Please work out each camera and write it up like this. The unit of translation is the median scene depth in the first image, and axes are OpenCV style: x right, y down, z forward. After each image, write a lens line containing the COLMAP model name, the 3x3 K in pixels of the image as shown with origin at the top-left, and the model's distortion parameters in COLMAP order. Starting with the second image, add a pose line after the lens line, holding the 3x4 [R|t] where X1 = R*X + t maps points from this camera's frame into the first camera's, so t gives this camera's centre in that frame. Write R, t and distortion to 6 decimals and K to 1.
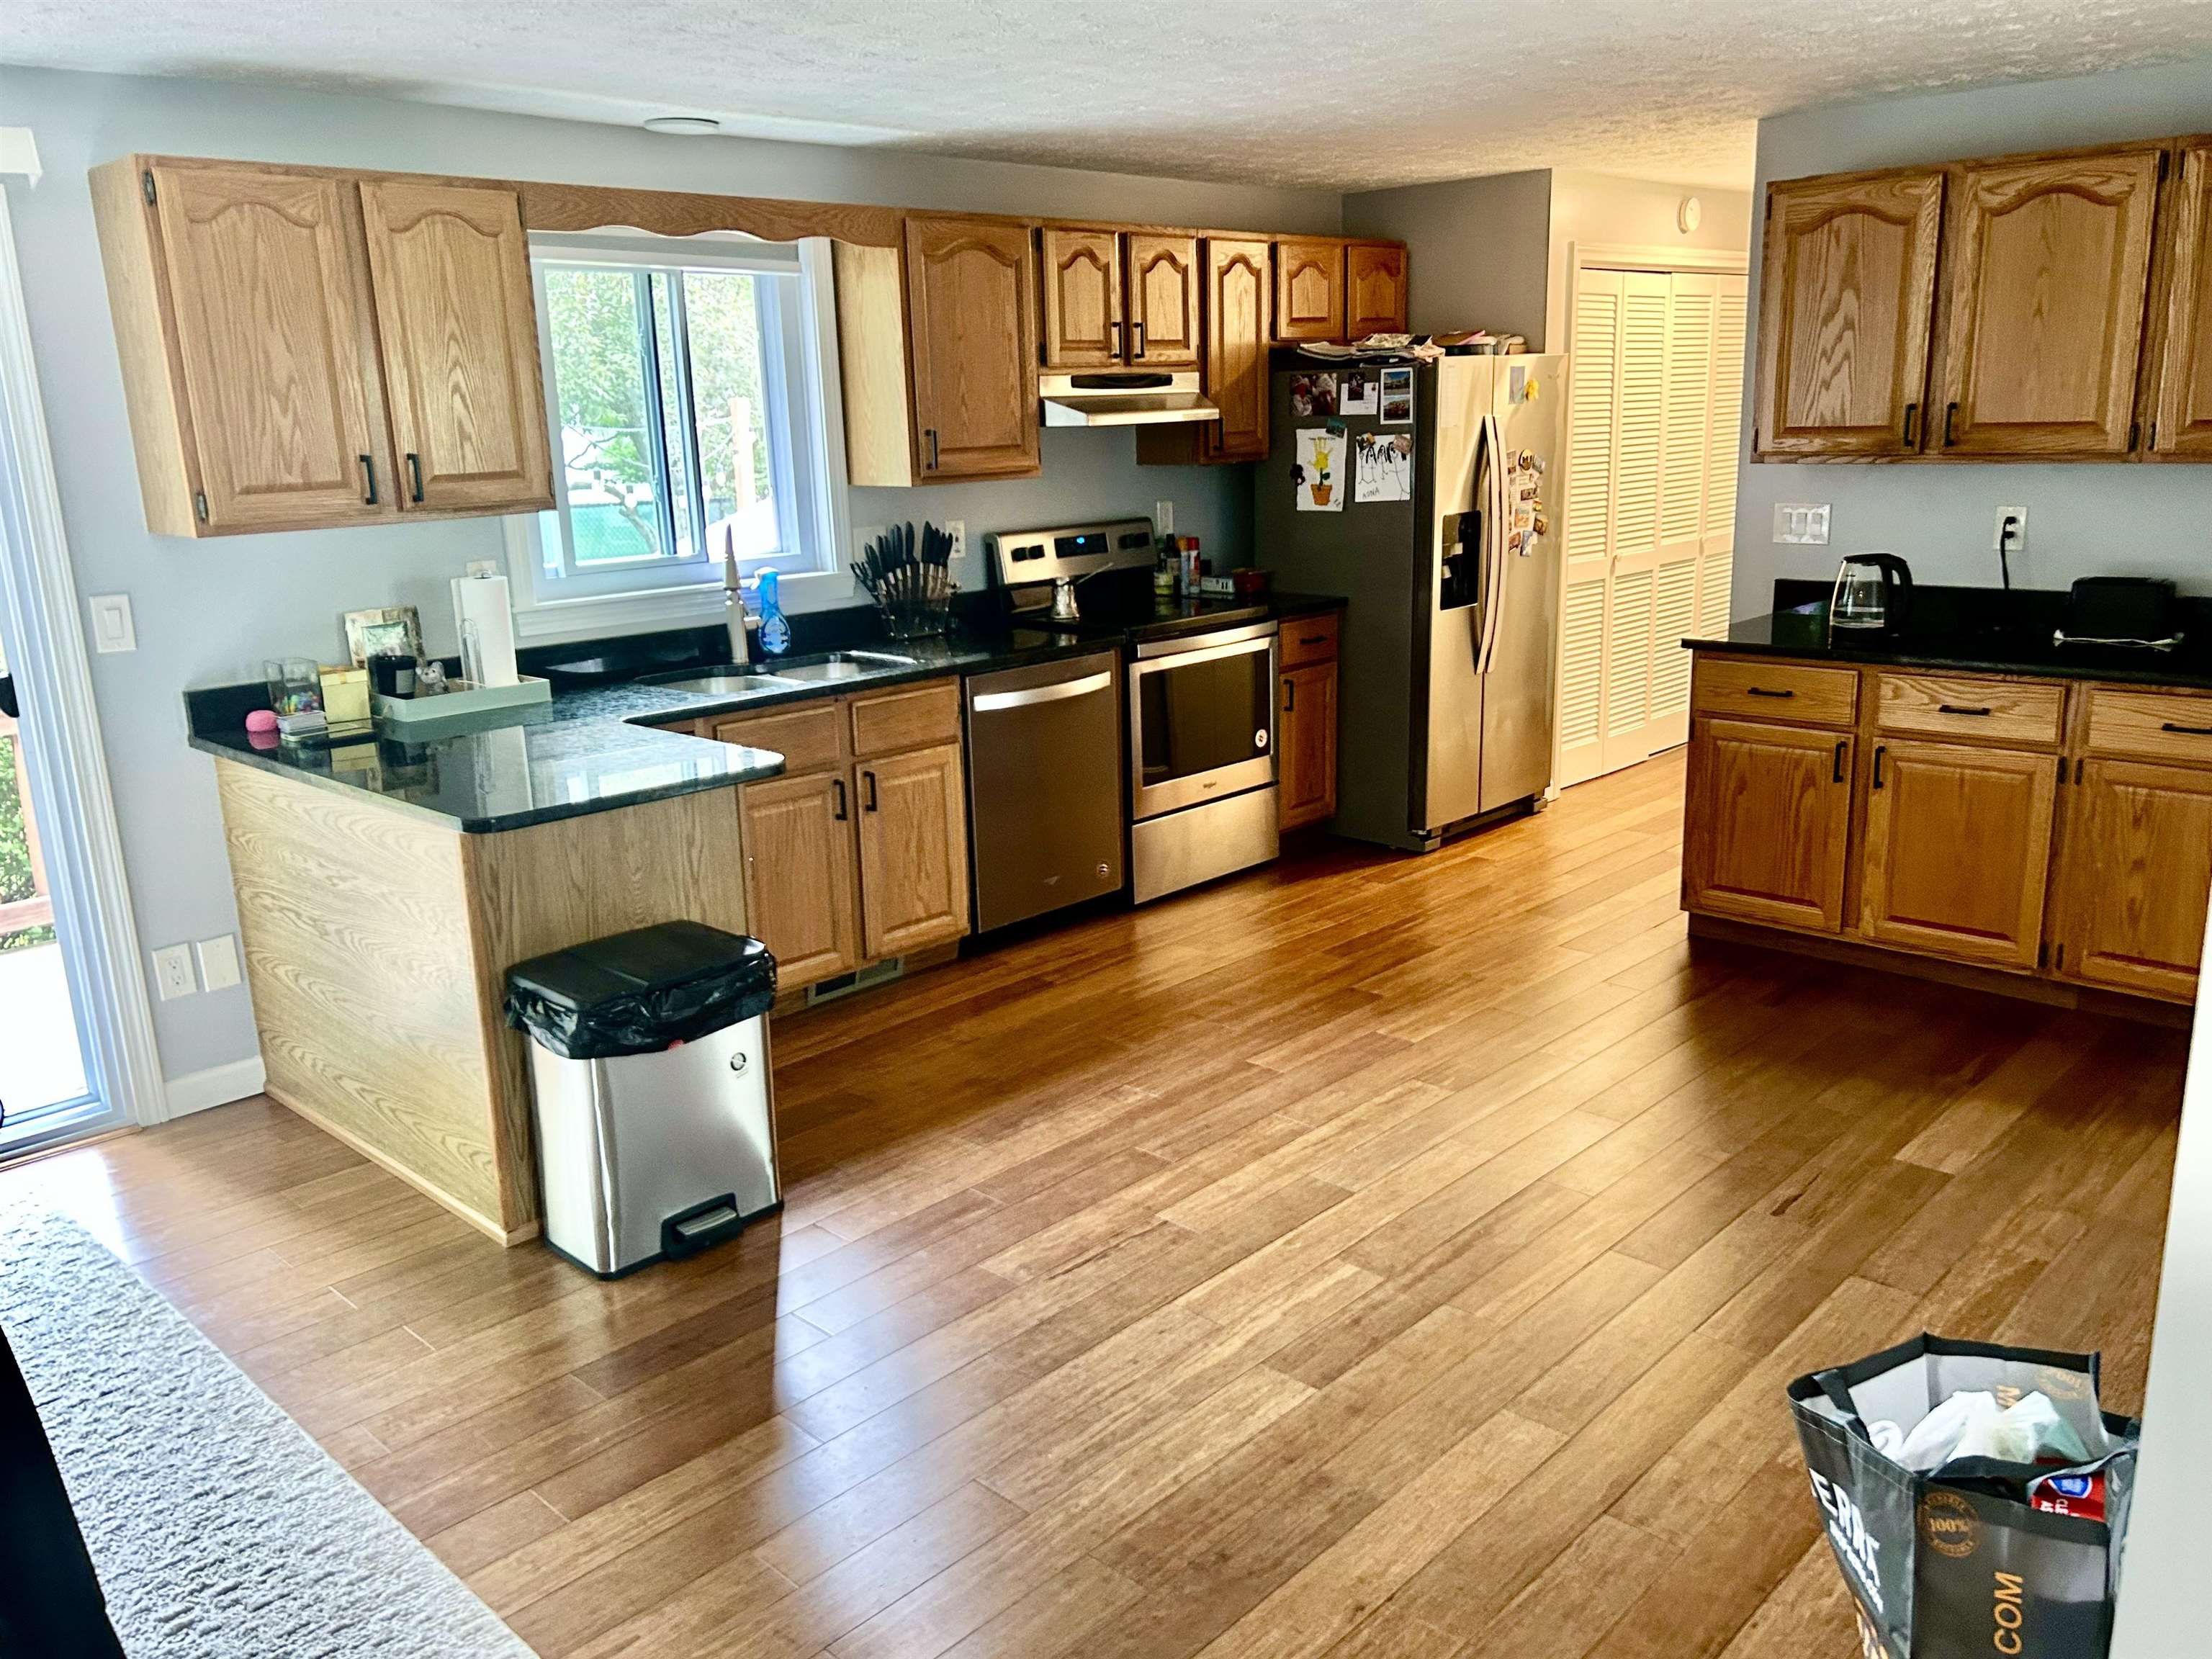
lens RADIAL K [[1740.4, 0, 1106.0], [0, 1740.4, 829.5], [0, 0, 1]] dist [0.068185, -0.088550]
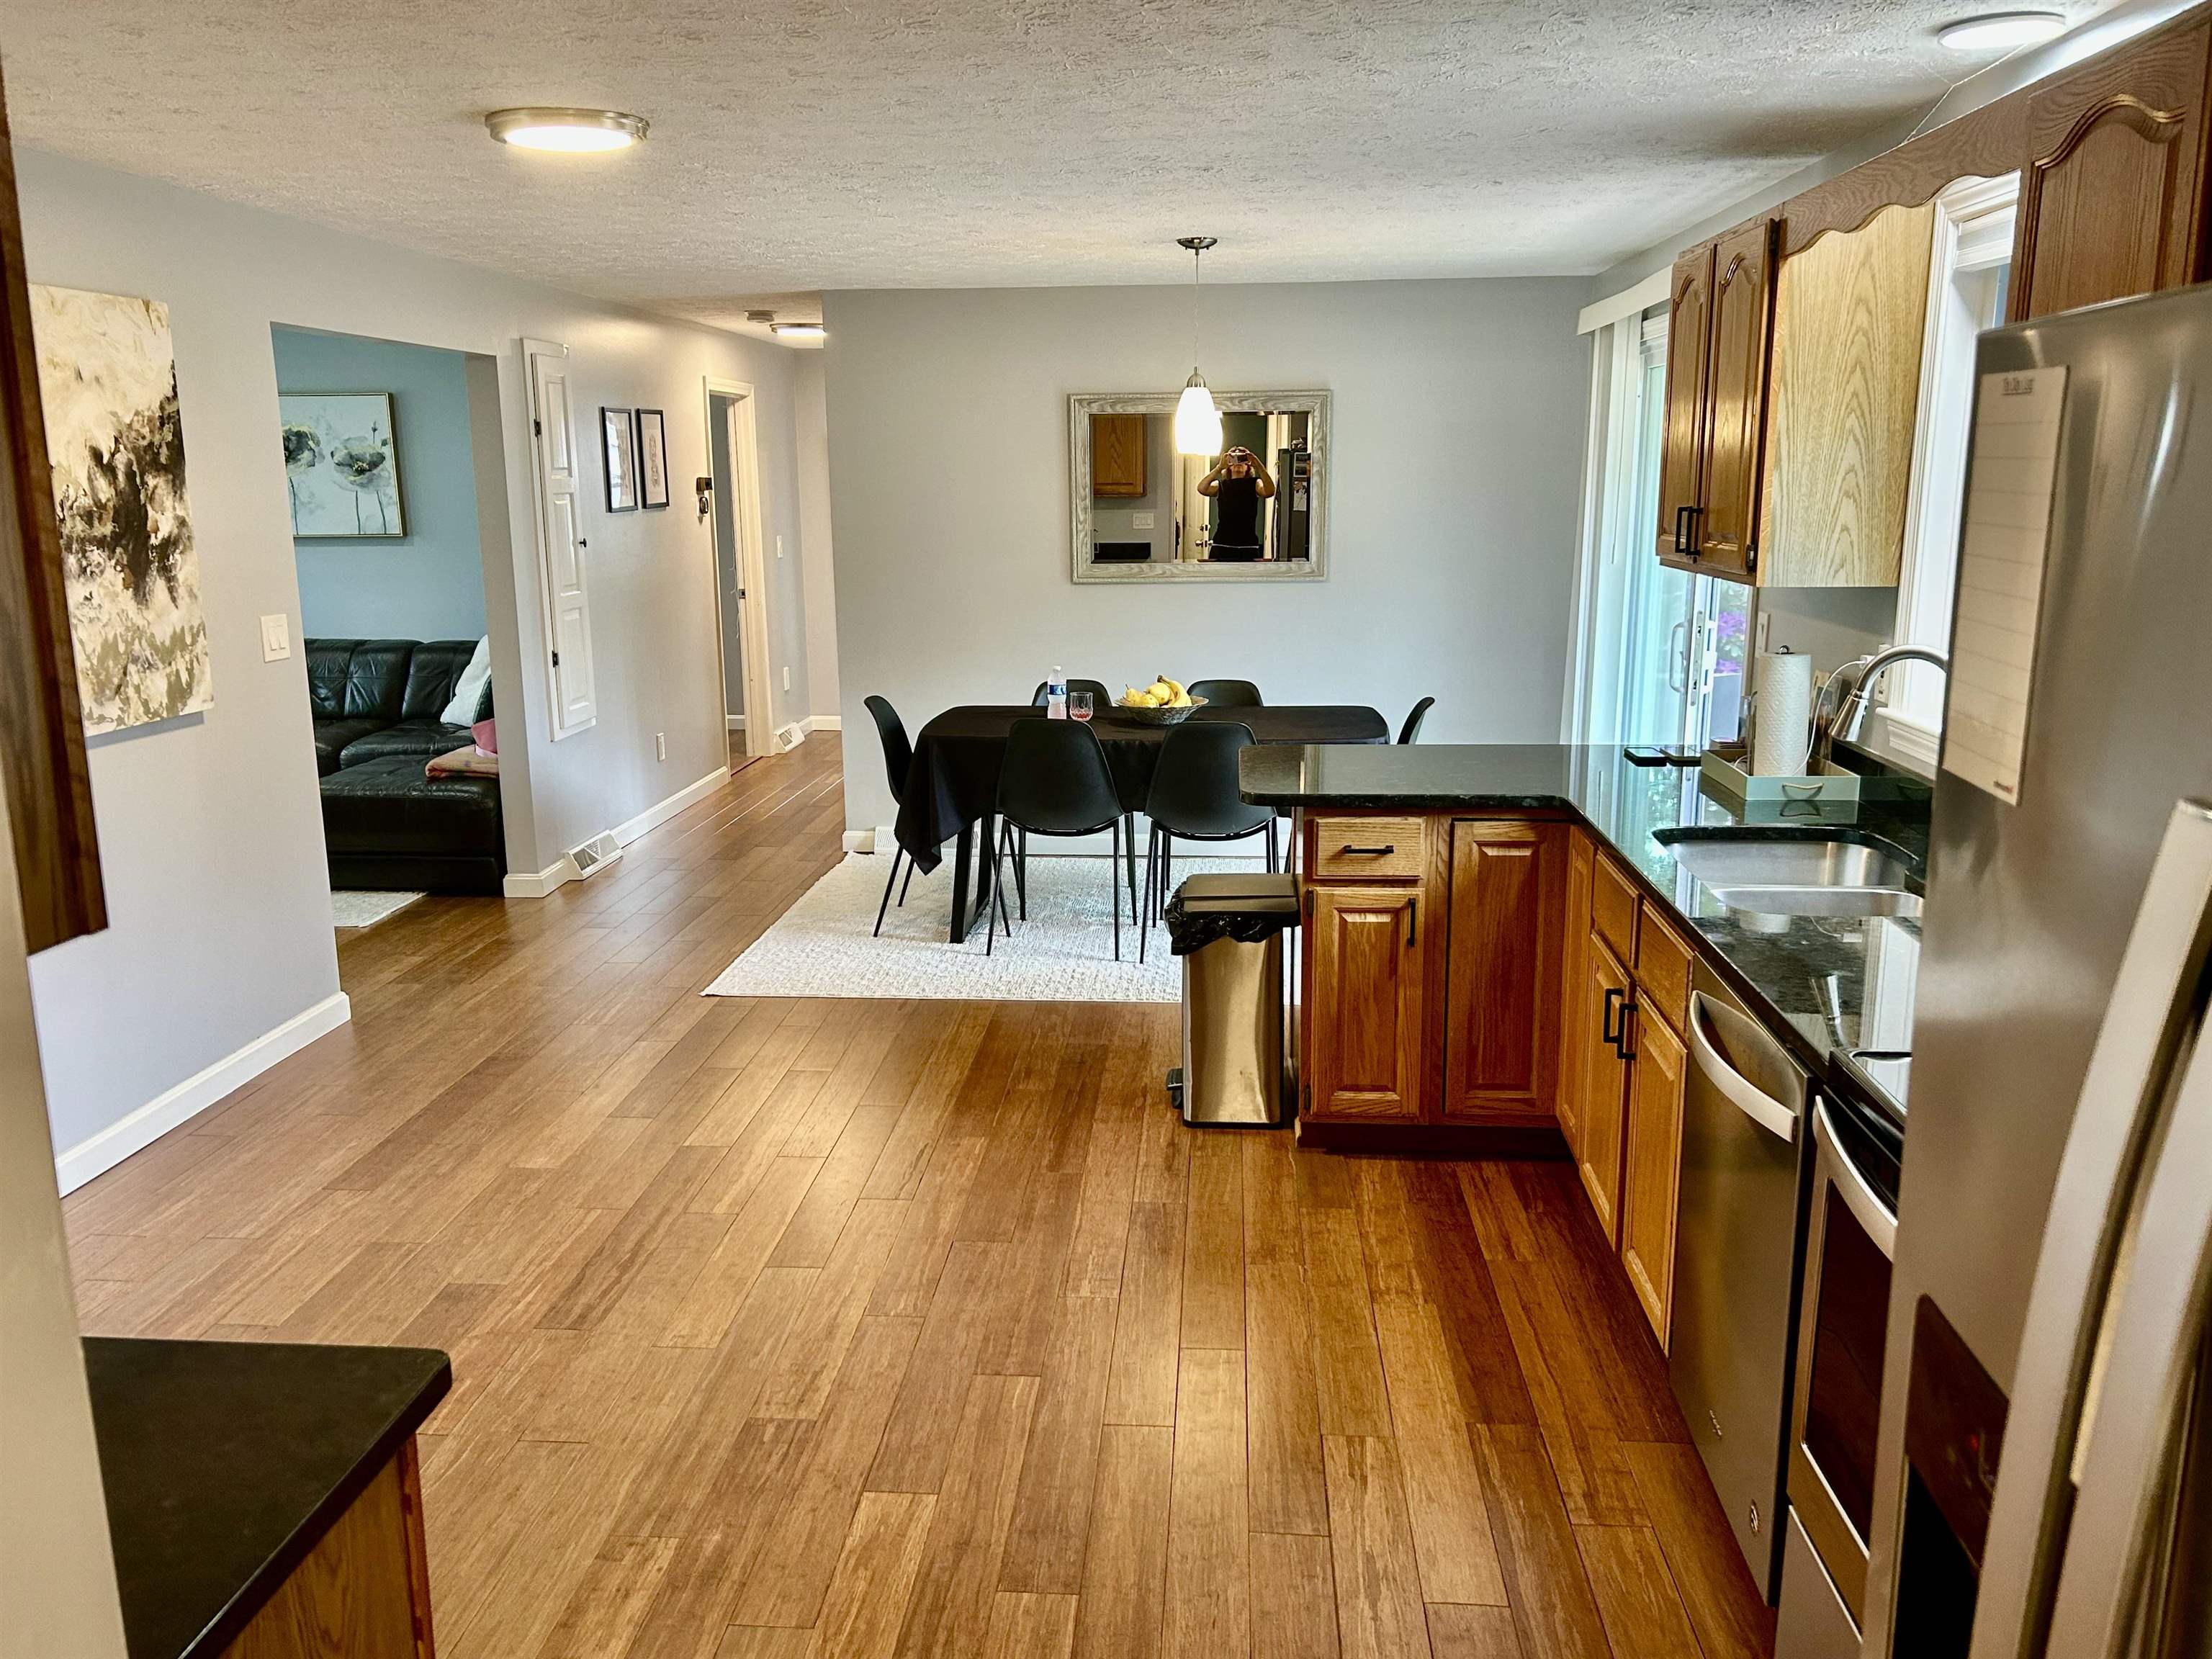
lens RADIAL K [[1703.9, 0, 1108.4], [0, 1703.9, 835.3], [0, 0, 1]] dist [0.046282, -0.076869]
pose [[-0.767270, 0.177666, -0.616224, 0.413720], [-0.121510, 0.903185, 0.411695, -0.337857], [0.629708, 0.390758, -0.671398, 1.256052]]
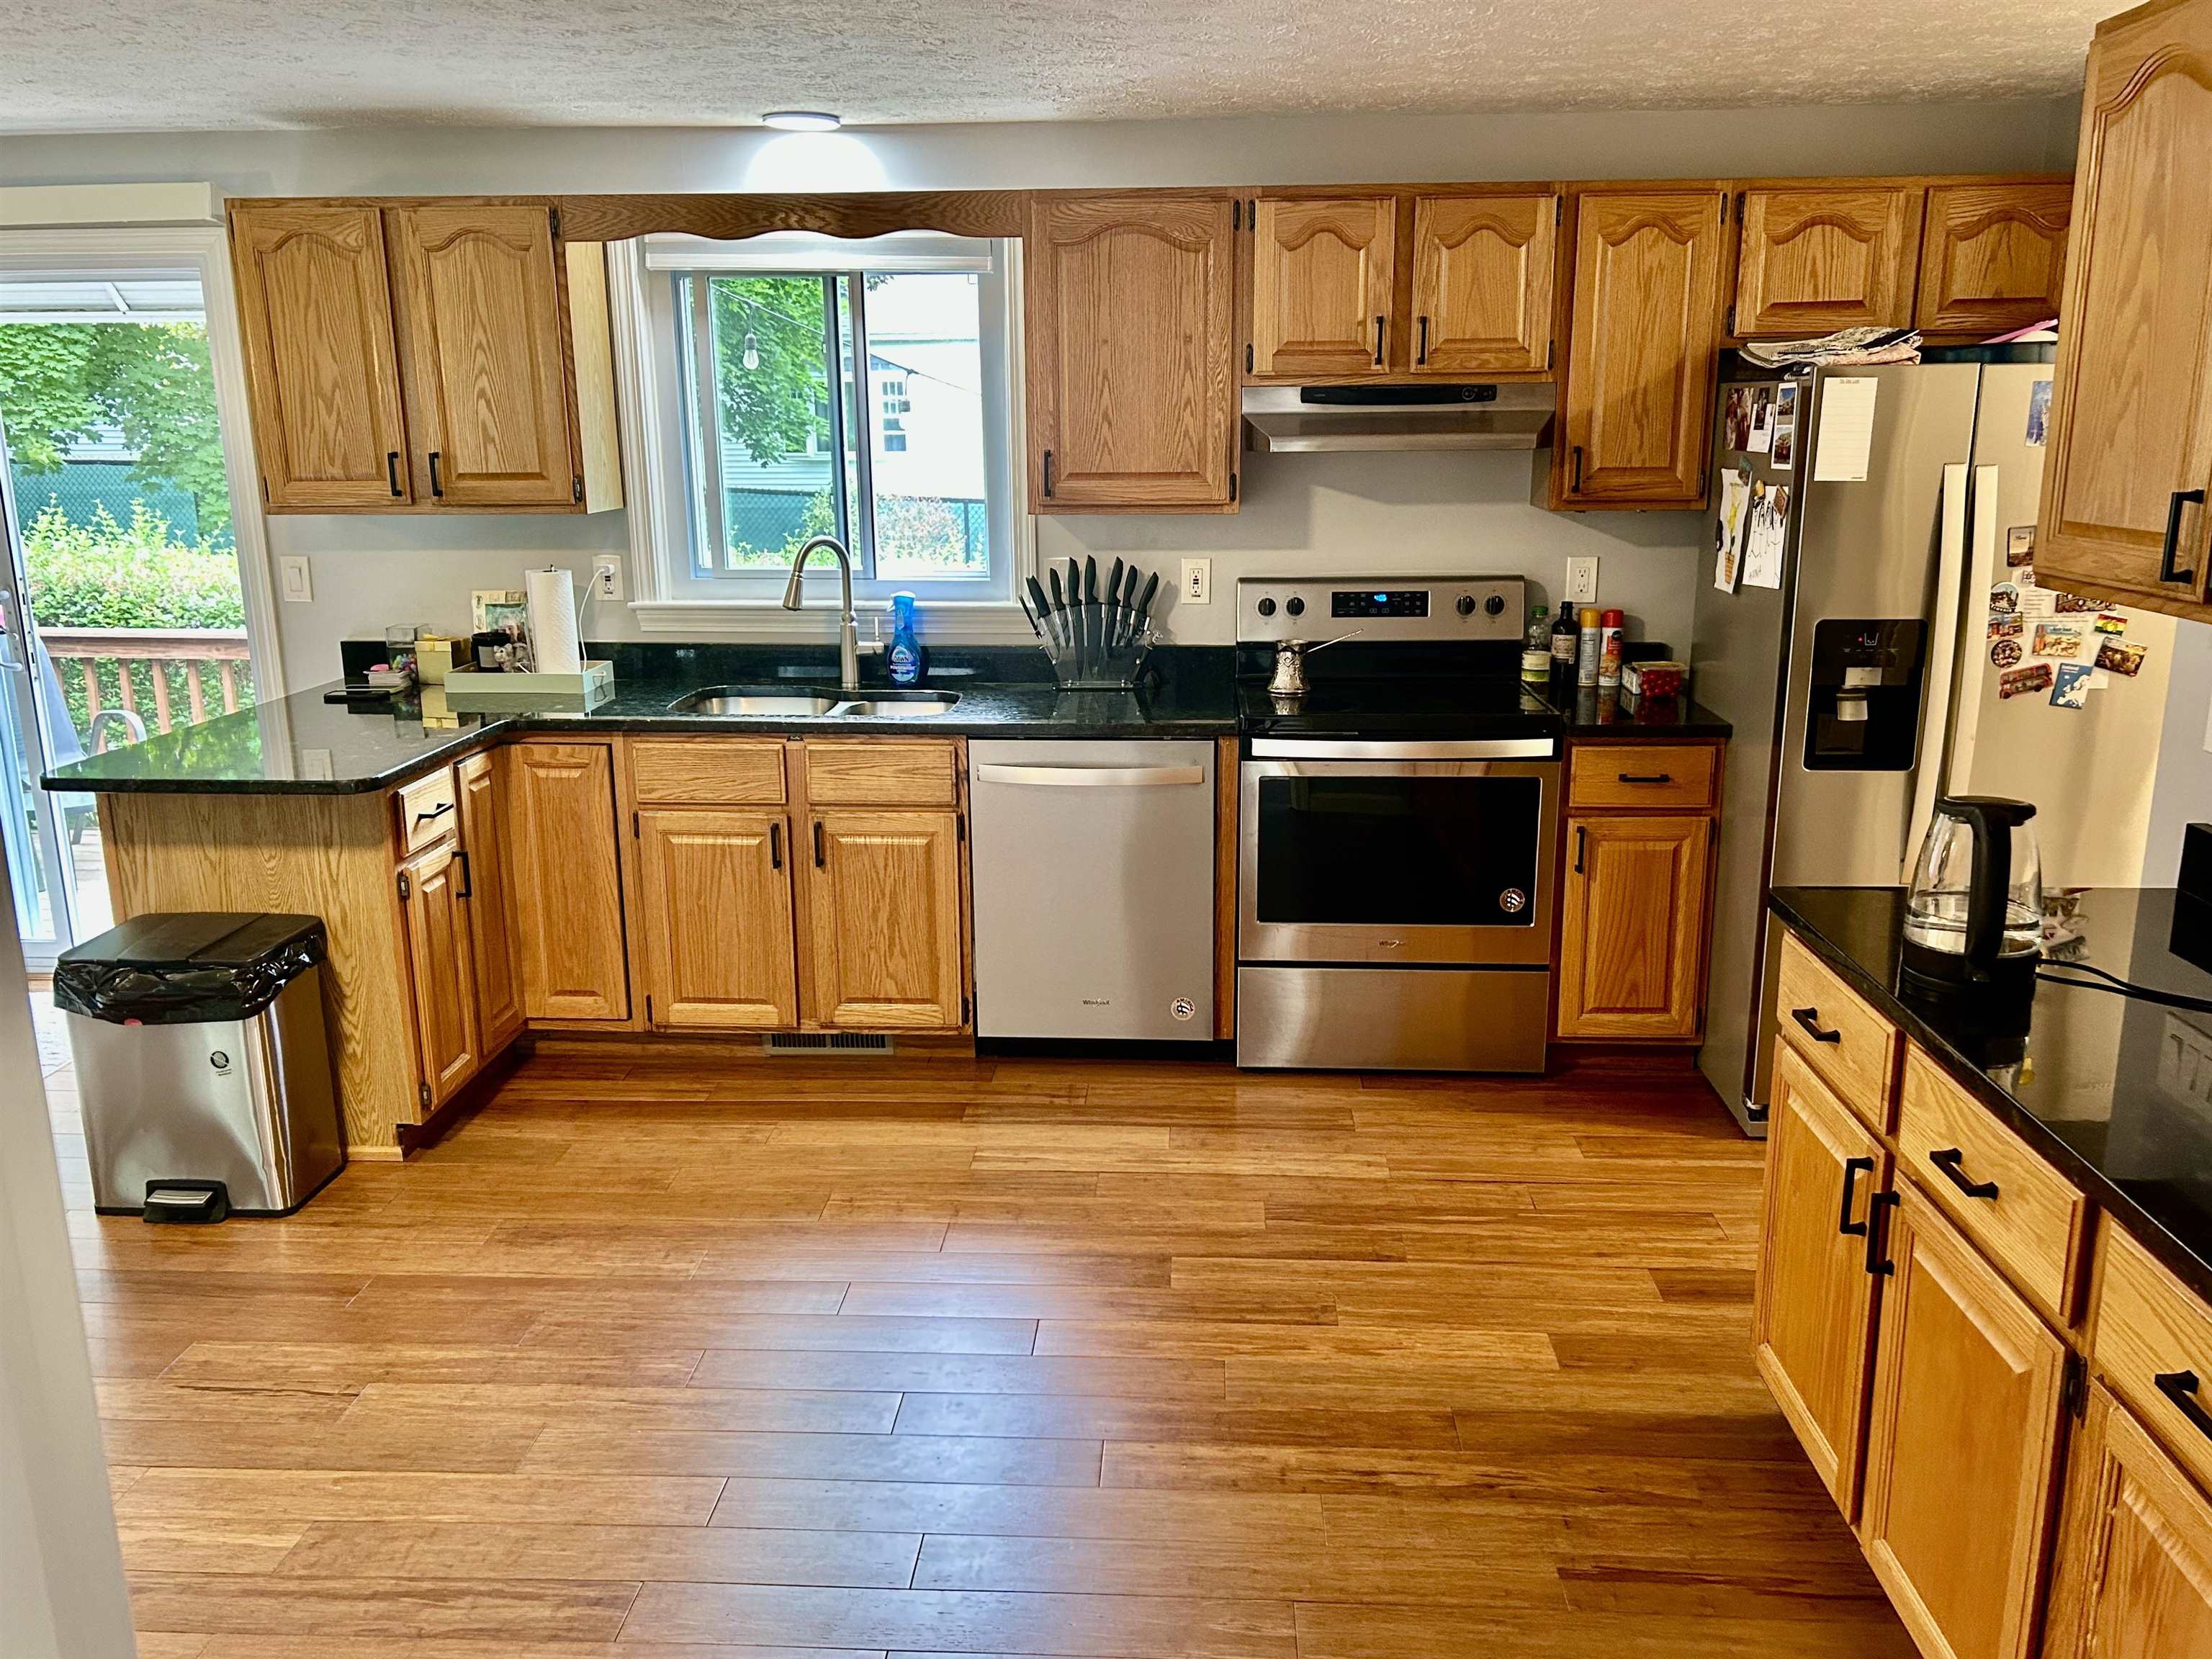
lens RADIAL K [[1703.9, 0, 1108.4], [0, 1703.9, 835.3], [0, 0, 1]] dist [0.046282, -0.076869]
pose [[0.651478, 0.205698, -0.730250, 0.587221], [-0.197381, 0.975351, 0.098649, -0.138355], [0.732542, 0.079869, 0.676021, 0.492209]]
